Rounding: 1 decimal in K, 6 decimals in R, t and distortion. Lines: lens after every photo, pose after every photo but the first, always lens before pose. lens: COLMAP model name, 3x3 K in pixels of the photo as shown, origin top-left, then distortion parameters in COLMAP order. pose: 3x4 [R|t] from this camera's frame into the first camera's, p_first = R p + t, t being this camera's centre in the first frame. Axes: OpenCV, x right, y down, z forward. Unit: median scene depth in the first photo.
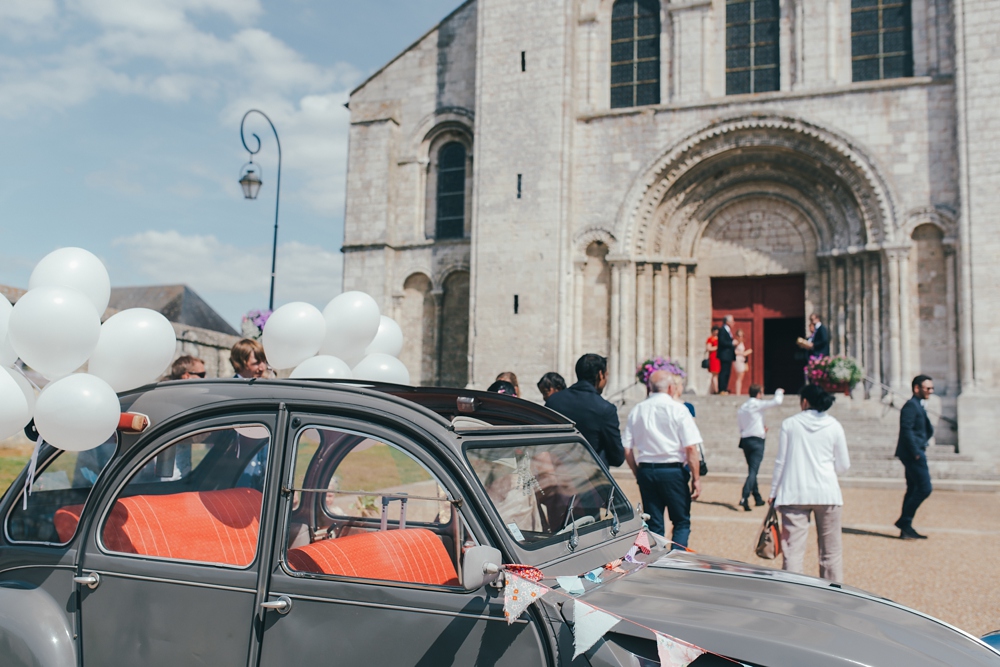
lens RADIAL K [[939.0, 0, 494.6], [0, 939.0, 319.6], [0, 0, 1]] dist [0.004253, -0.002491]
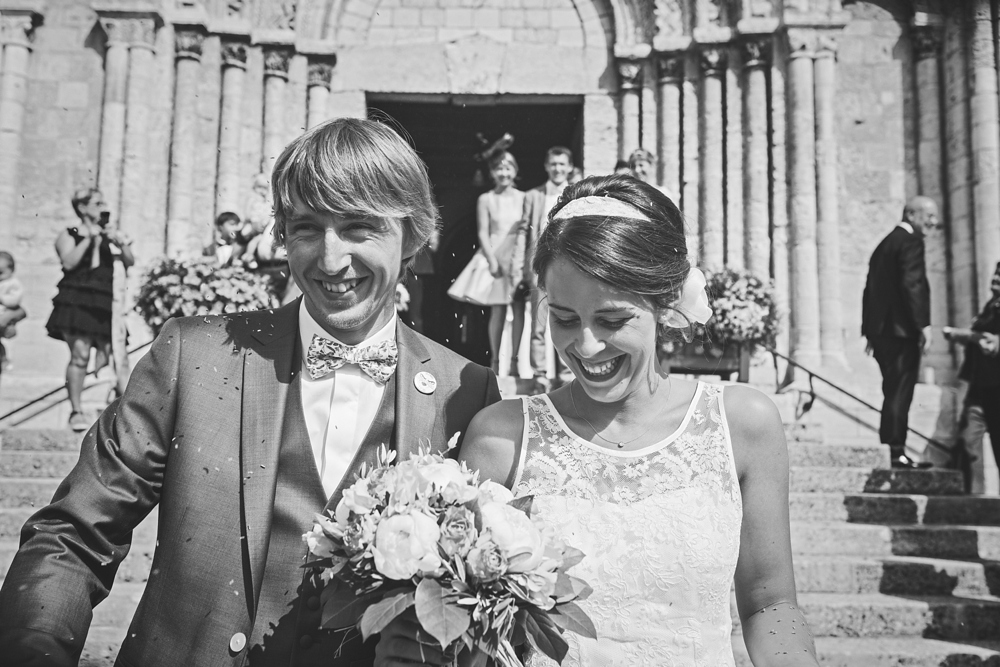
lens RADIAL K [[939.0, 0, 494.6], [0, 939.0, 319.6], [0, 0, 1]] dist [0.004253, -0.002491]
pose [[0.926072, 0.038669, 0.375360, 0.132643], [-0.040992, 0.999158, -0.001798, 0.053345], [-0.375113, -0.013722, 0.926878, 0.601858]]
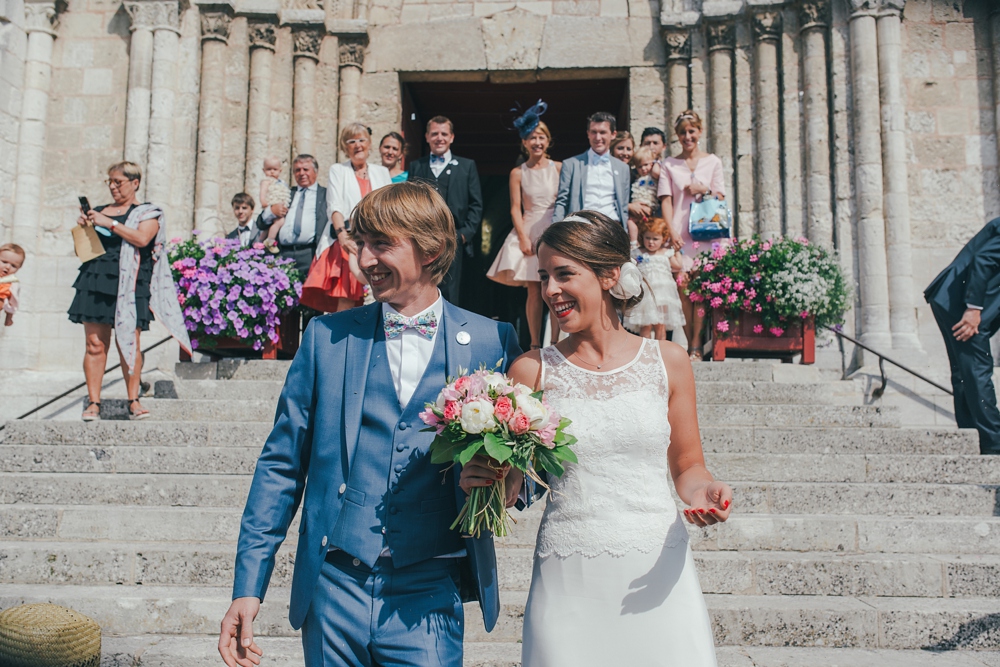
lens RADIAL K [[939.0, 0, 494.6], [0, 939.0, 319.6], [0, 0, 1]] dist [0.004253, -0.002491]
pose [[0.946358, 0.023687, 0.322251, 0.144523], [-0.024630, 0.999696, -0.001152, 0.058777], [-0.322181, -0.006847, 0.946653, 0.619655]]
